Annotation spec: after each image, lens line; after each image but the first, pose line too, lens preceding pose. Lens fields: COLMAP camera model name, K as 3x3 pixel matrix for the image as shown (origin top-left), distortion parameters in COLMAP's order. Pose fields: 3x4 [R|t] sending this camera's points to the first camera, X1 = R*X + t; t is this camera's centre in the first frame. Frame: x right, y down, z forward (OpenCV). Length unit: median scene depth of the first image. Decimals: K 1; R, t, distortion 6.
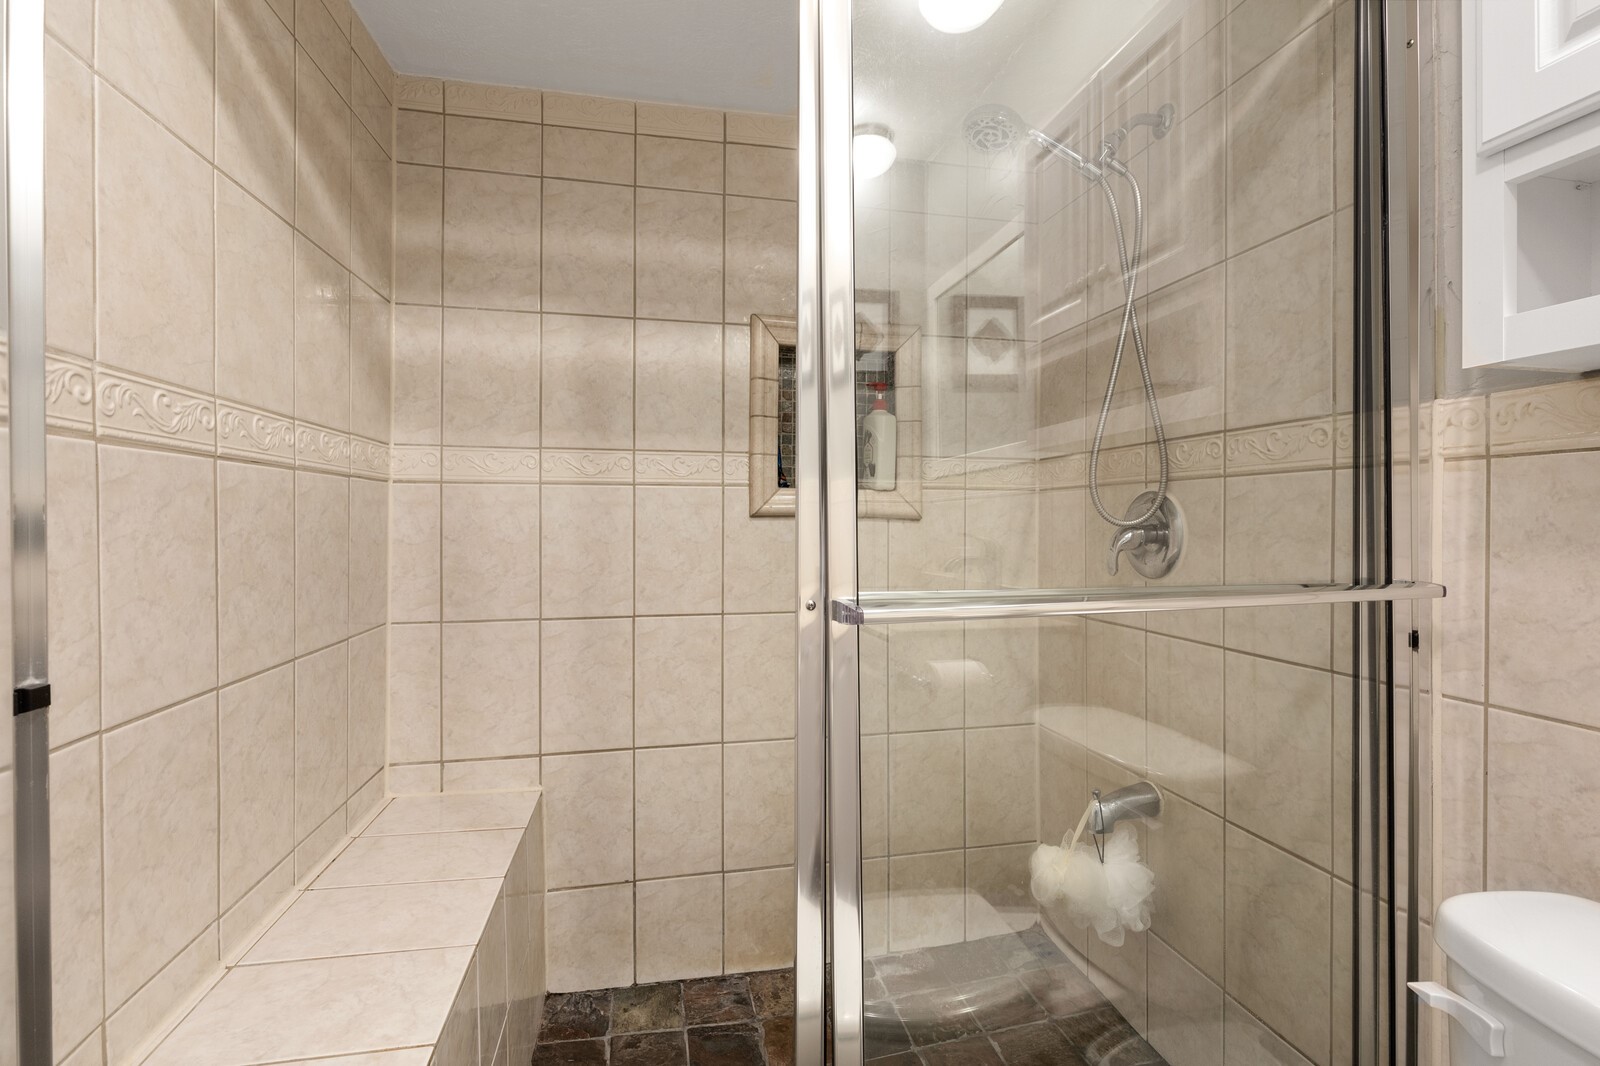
lens RADIAL K [[726.3, 0, 804.3], [0, 726.3, 523.7], [0, 0, 1]] dist [0.007792, -0.002941]
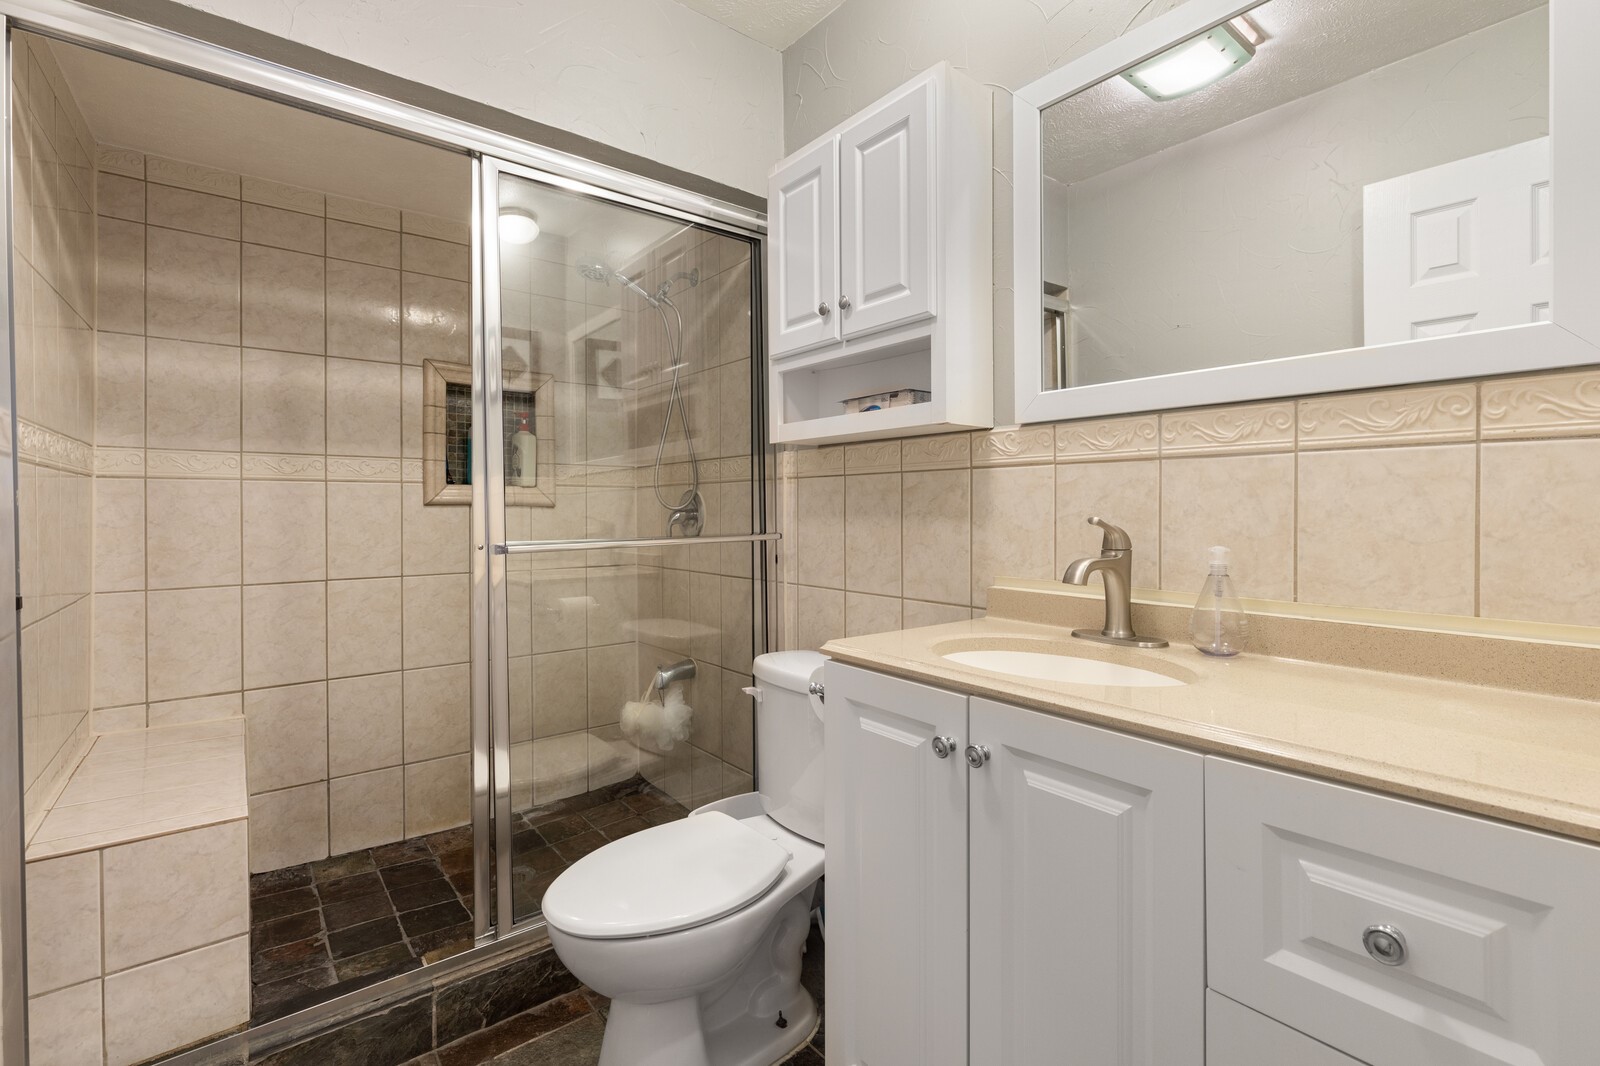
lens RADIAL K [[726.3, 0, 802.7], [0, 726.3, 512.4], [0, 0, 1]] dist [0.007792, -0.002941]
pose [[0.899632, -0.006337, 0.436603, -0.033776], [0.007245, 0.999974, -0.000416, 0.010880], [-0.436589, 0.003538, 0.899654, -0.605314]]
